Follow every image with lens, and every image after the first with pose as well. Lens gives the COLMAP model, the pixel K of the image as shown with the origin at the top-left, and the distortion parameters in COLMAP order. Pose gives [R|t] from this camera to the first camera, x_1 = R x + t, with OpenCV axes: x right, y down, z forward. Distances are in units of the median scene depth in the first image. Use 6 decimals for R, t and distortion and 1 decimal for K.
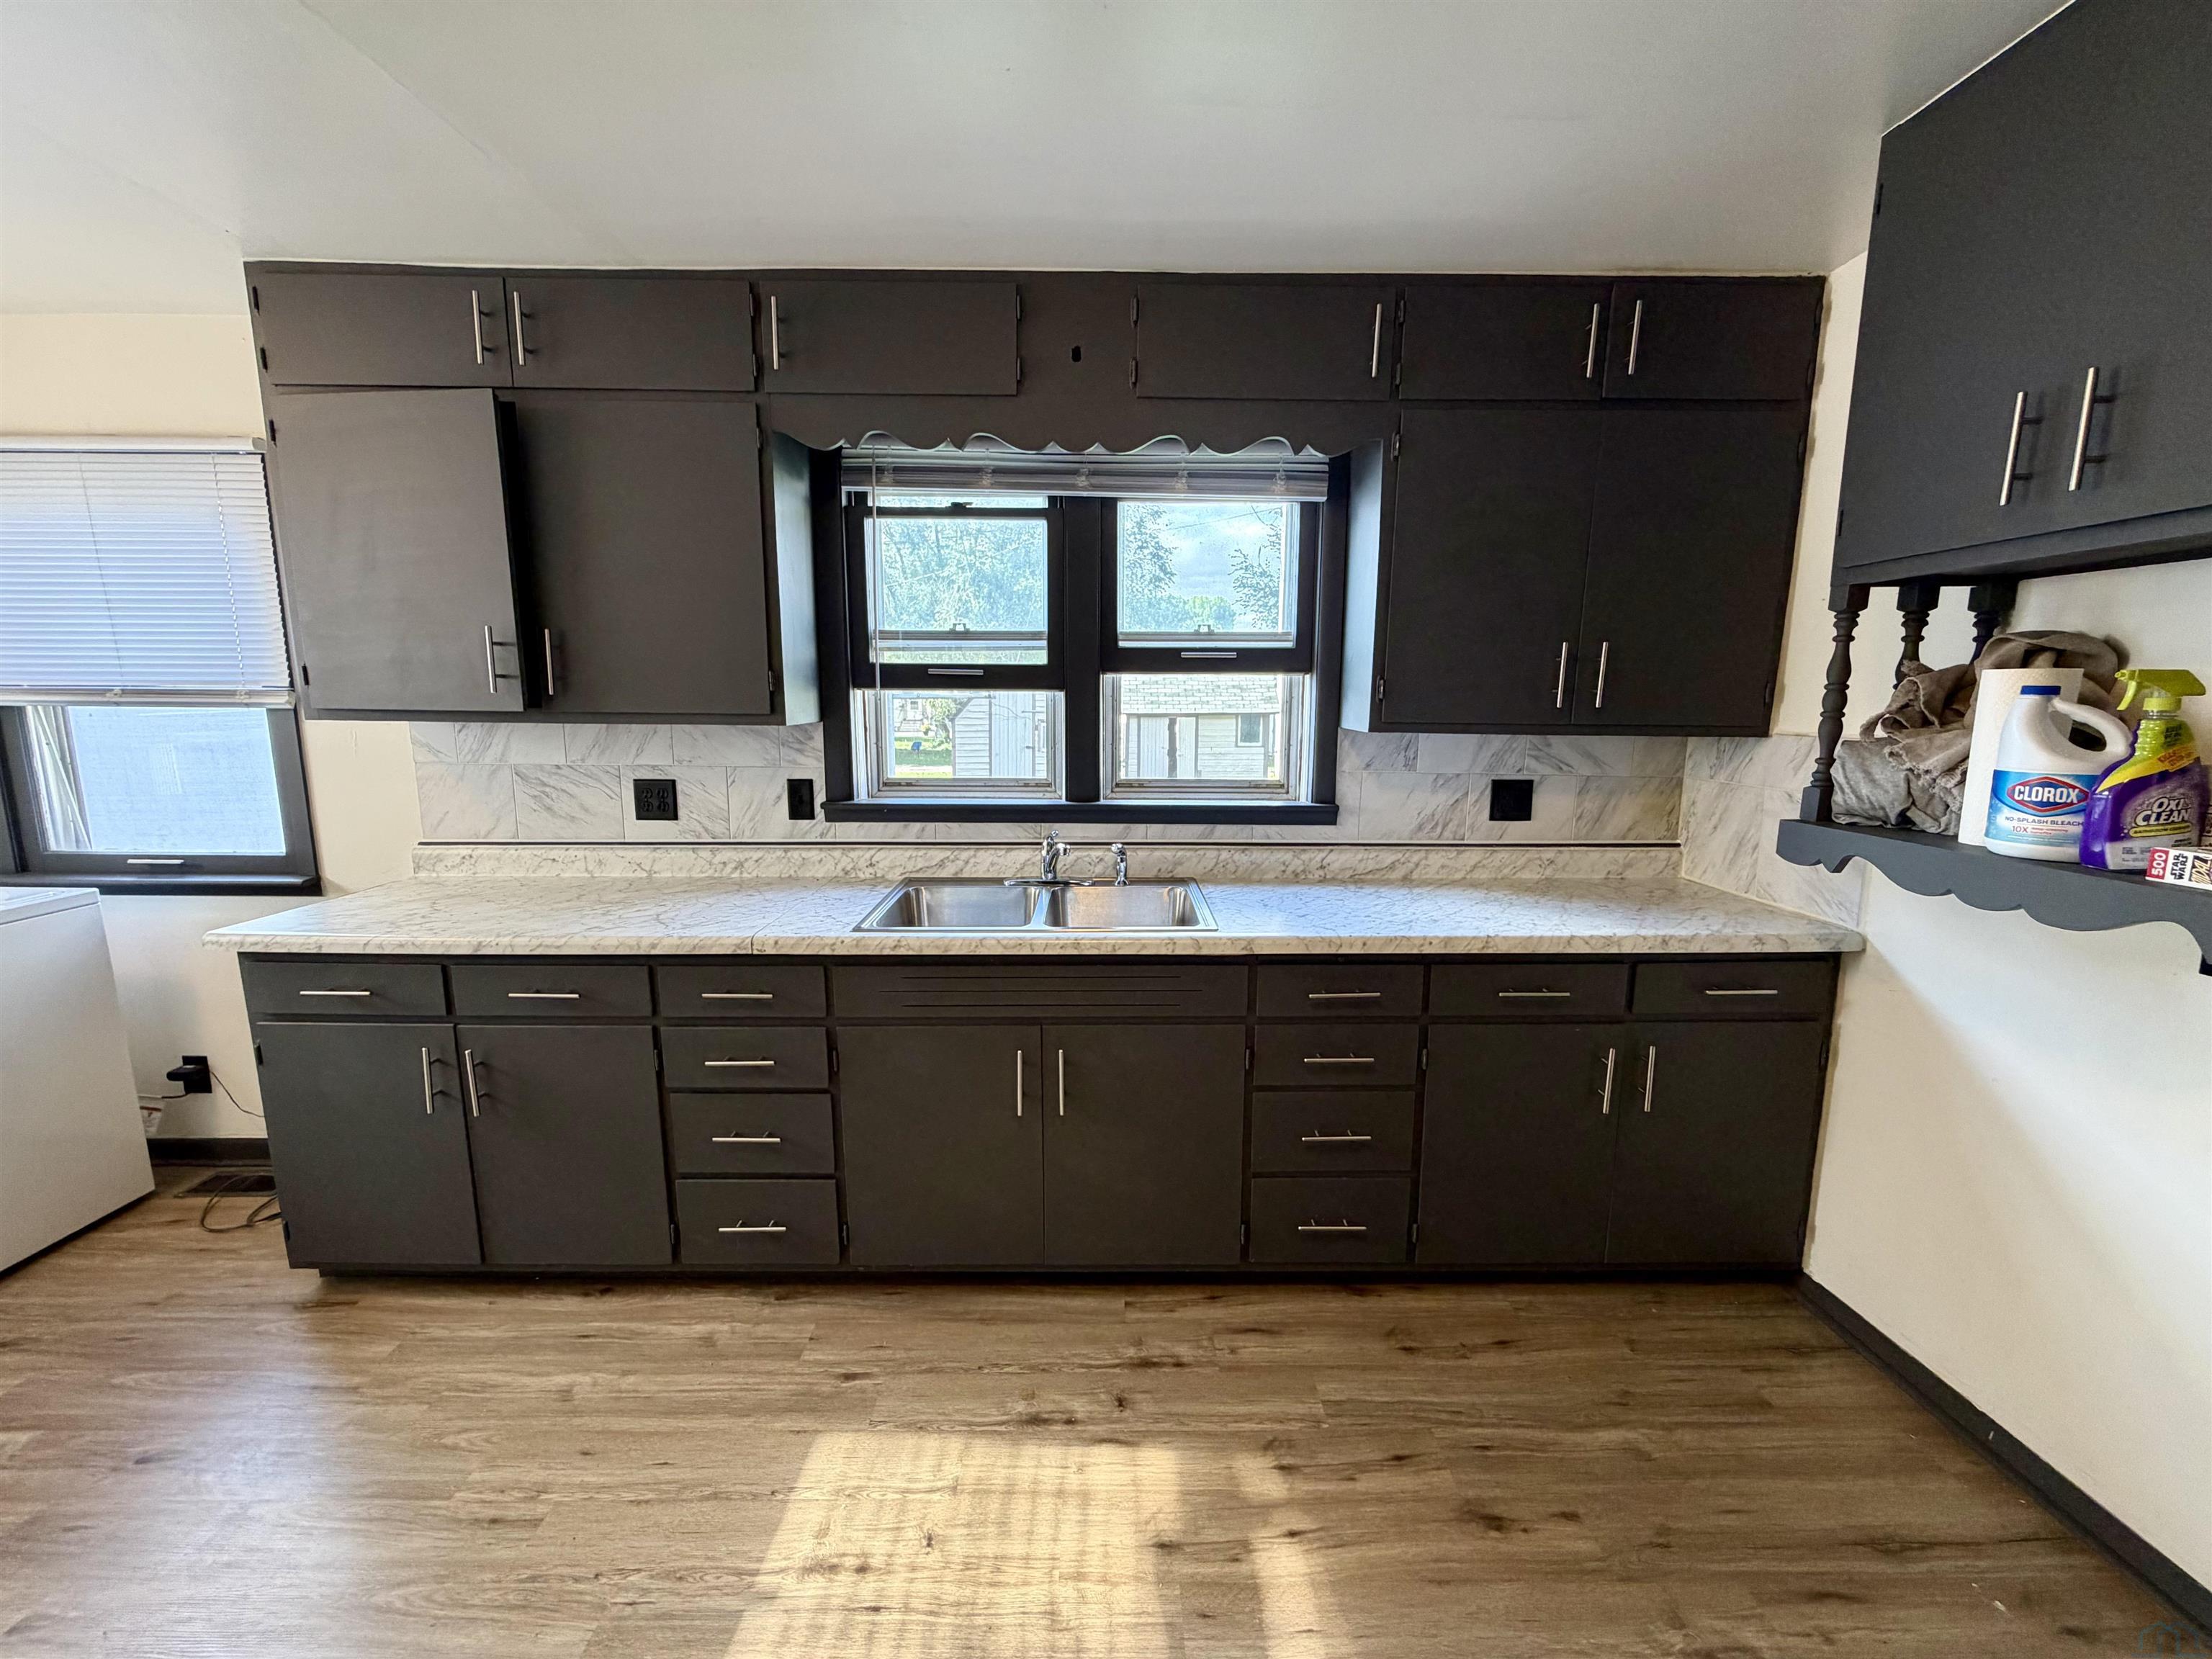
lens RADIAL K [[880.0, 0, 1095.0], [0, 880.0, 829.1], [0, 0, 1]] dist [0.000731, -0.000277]
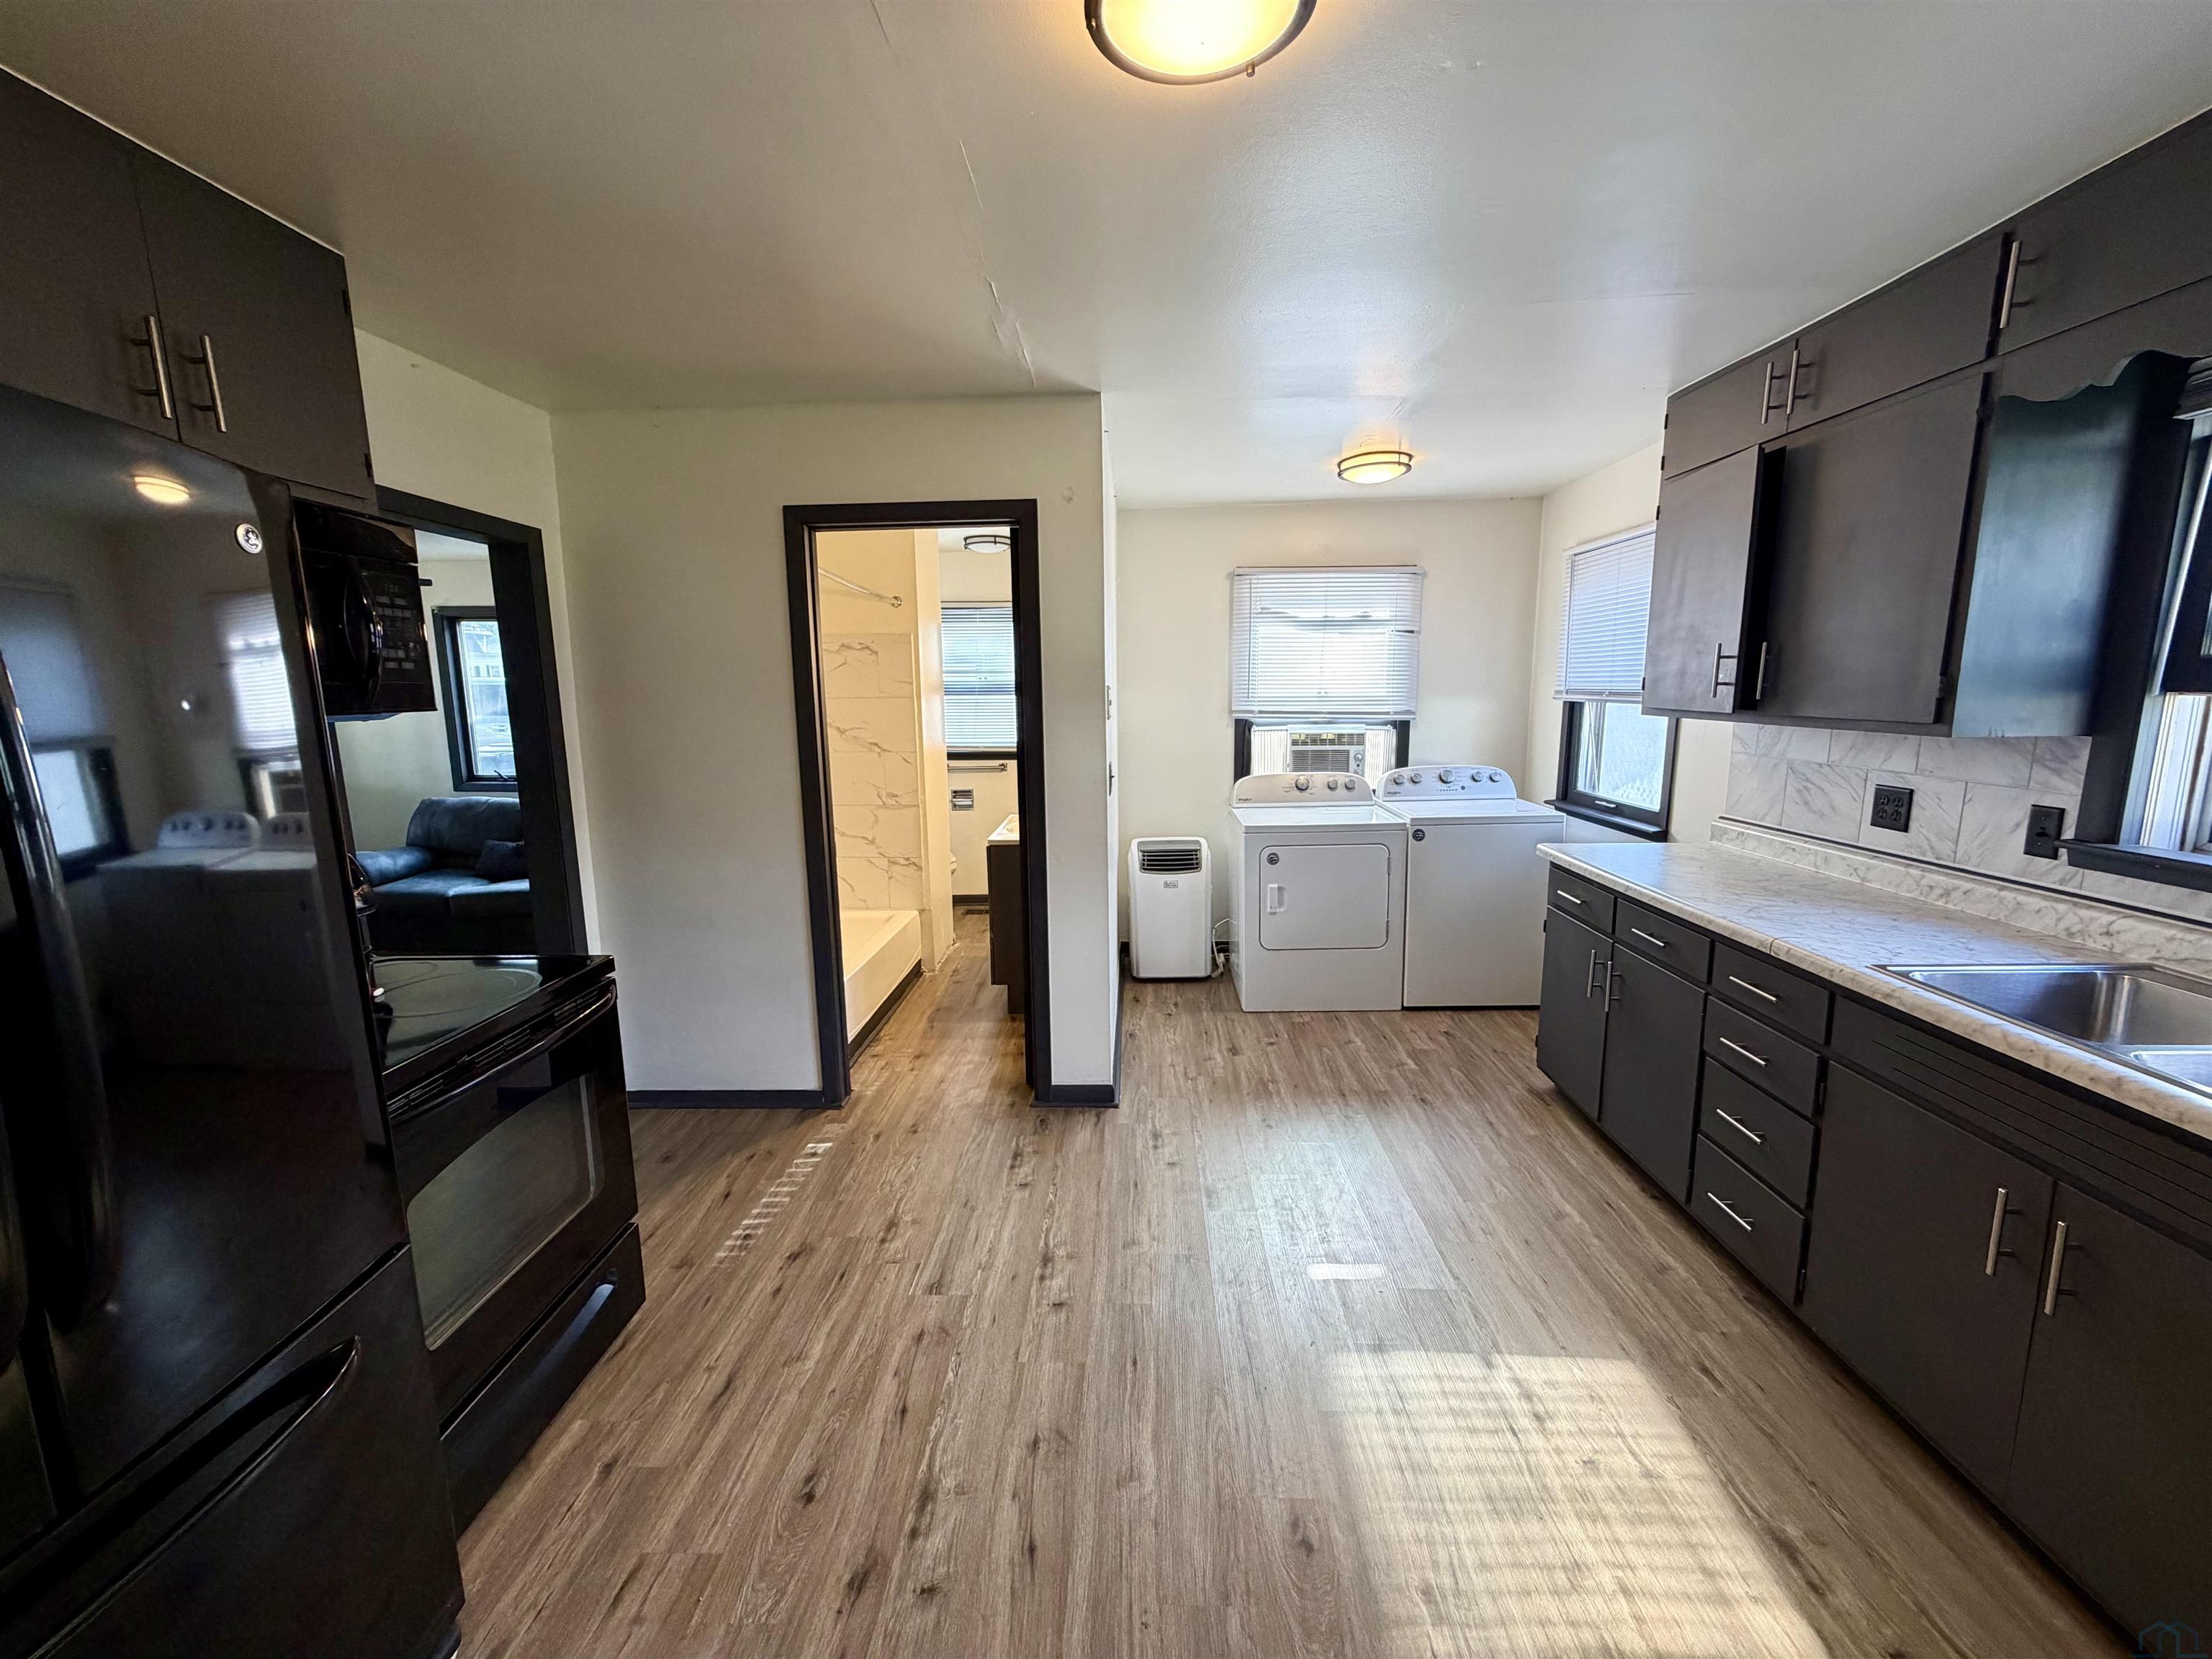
lens RADIAL K [[880.0, 0, 1107.4], [0, 880.0, 826.2], [0, 0, 1]] dist [0.000731, -0.000277]
pose [[-0.032035, 0.154143, -0.987529, 0.584148], [-0.143344, 0.977114, 0.157167, -0.051471], [0.989154, 0.146591, -0.009206, 0.202841]]
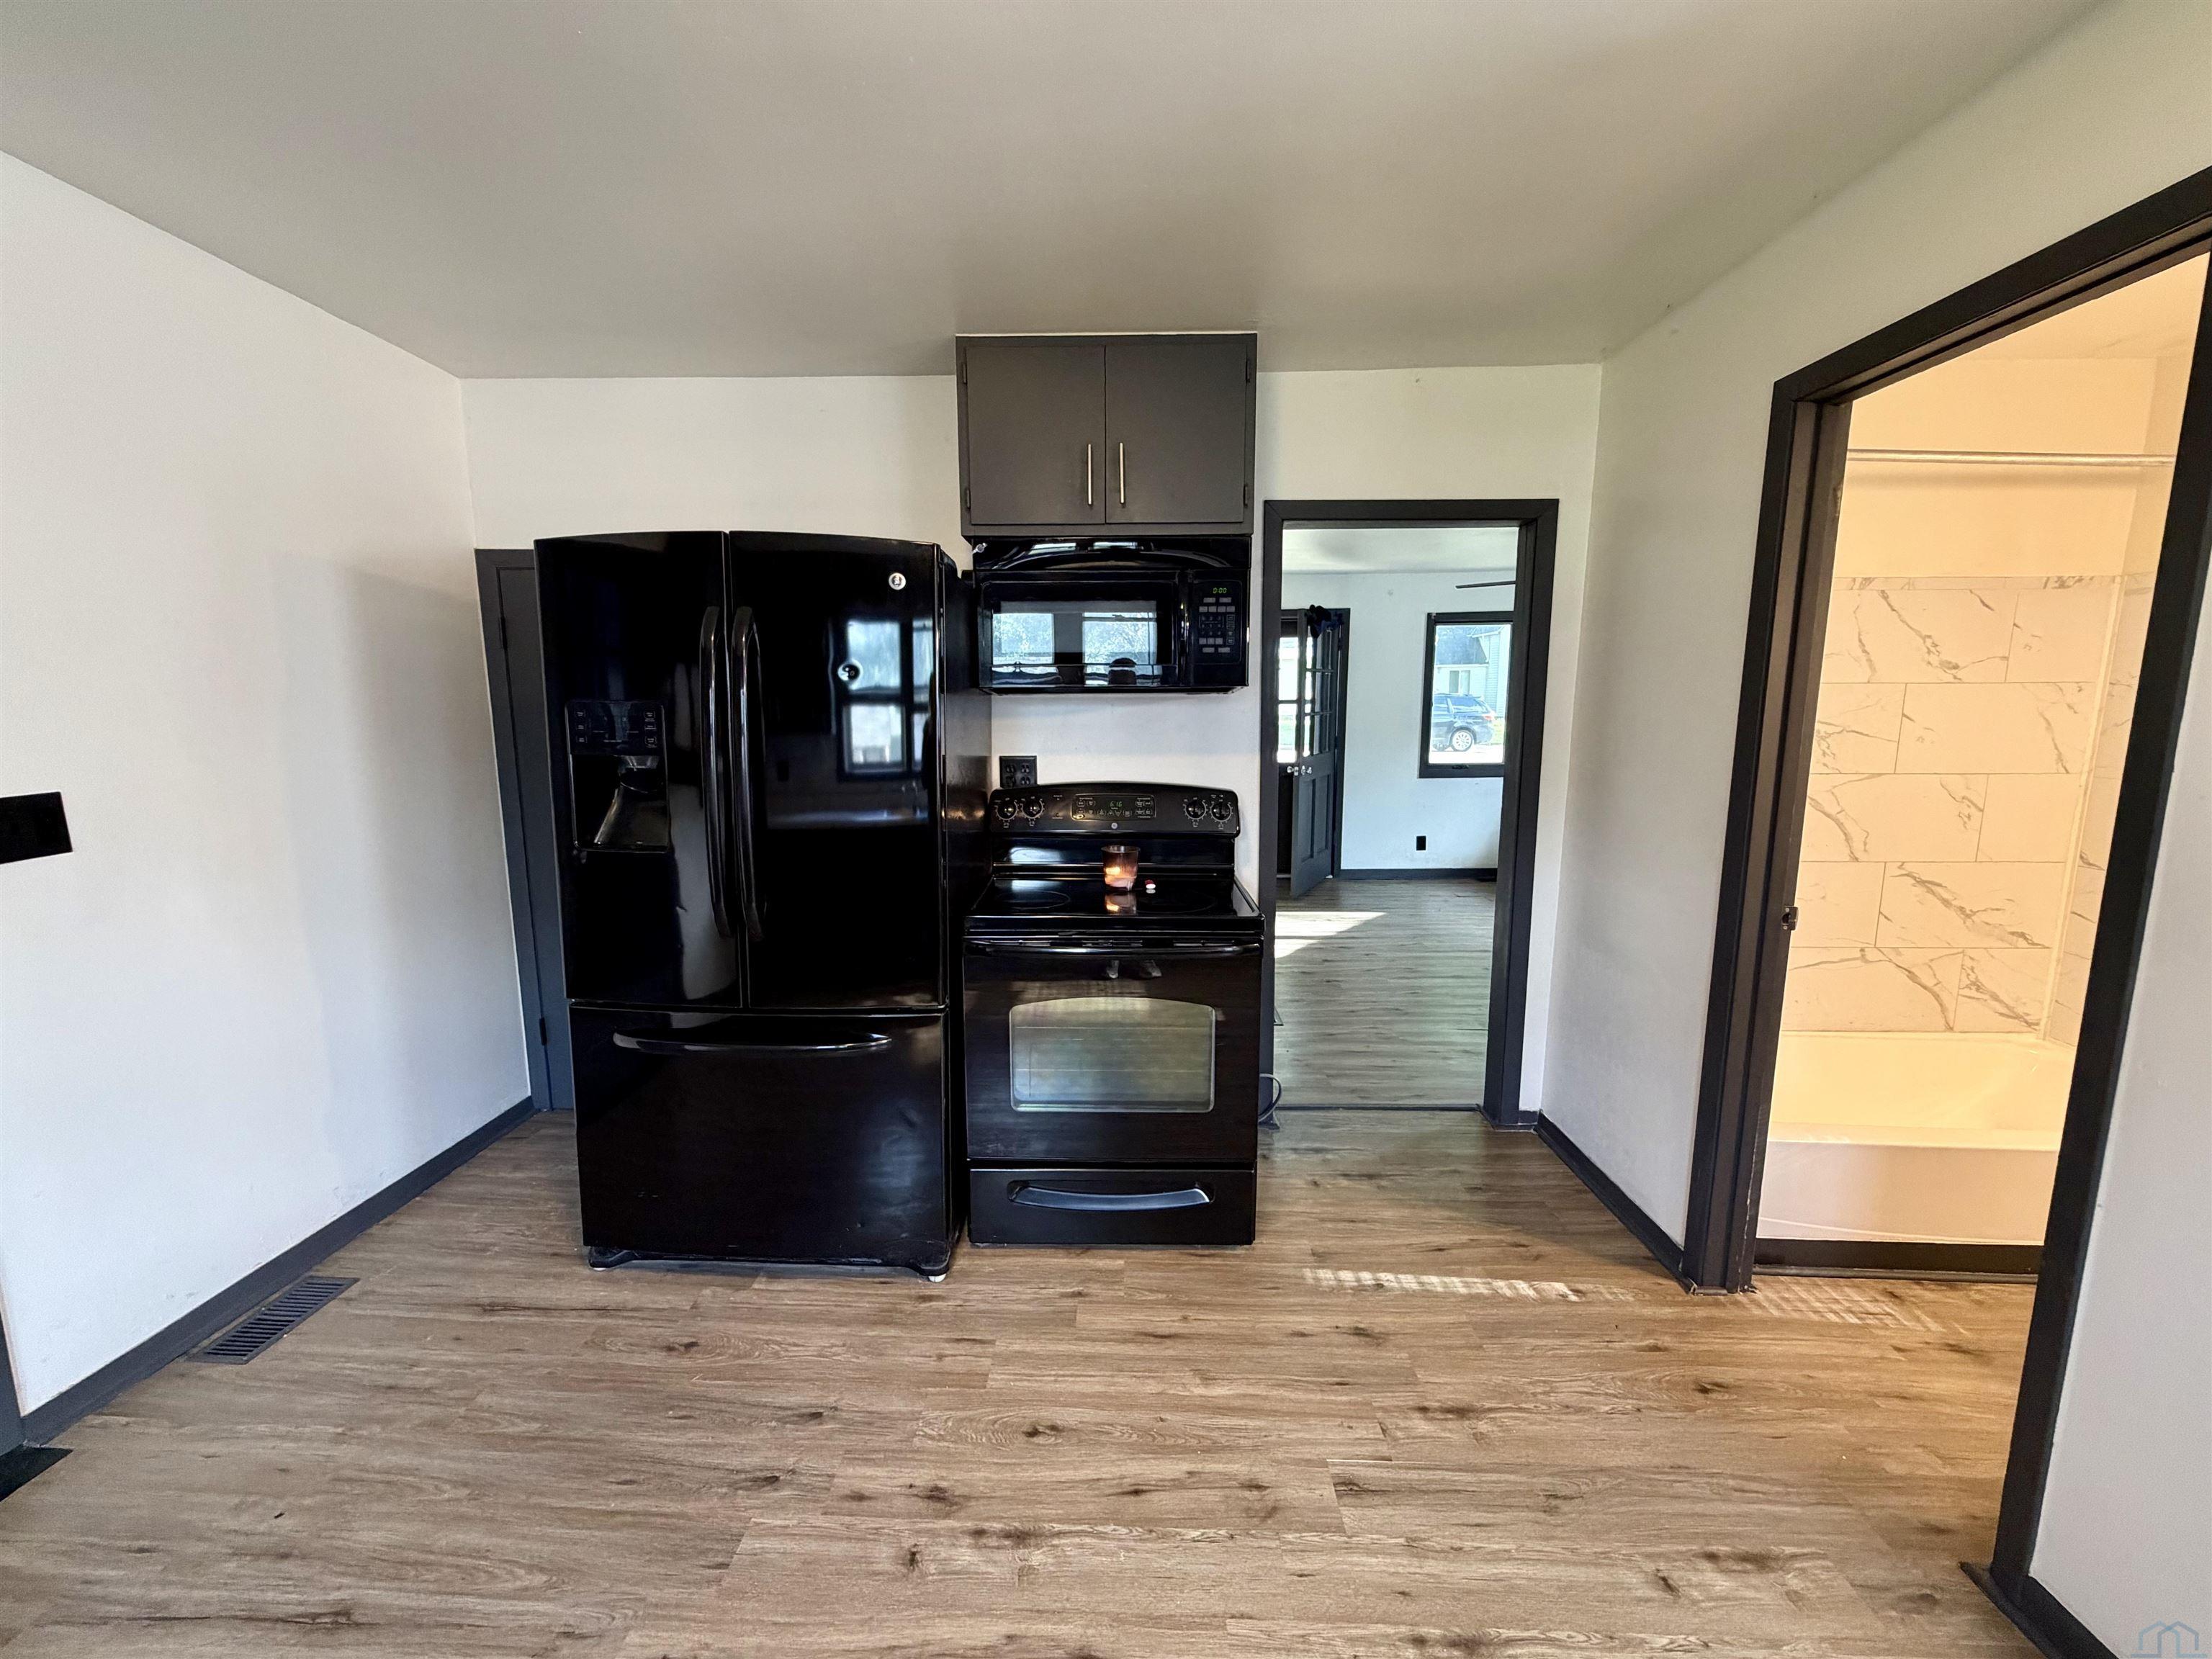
lens RADIAL K [[880.0, 0, 1097.3], [0, 880.0, 828.3], [0, 0, 1]] dist [0.000731, -0.000277]
pose [[-0.999720, -0.000934, 0.023632, -0.171513], [0.006182, 0.954156, 0.299245, -0.091302], [-0.022828, 0.299308, -0.953884, 0.636093]]
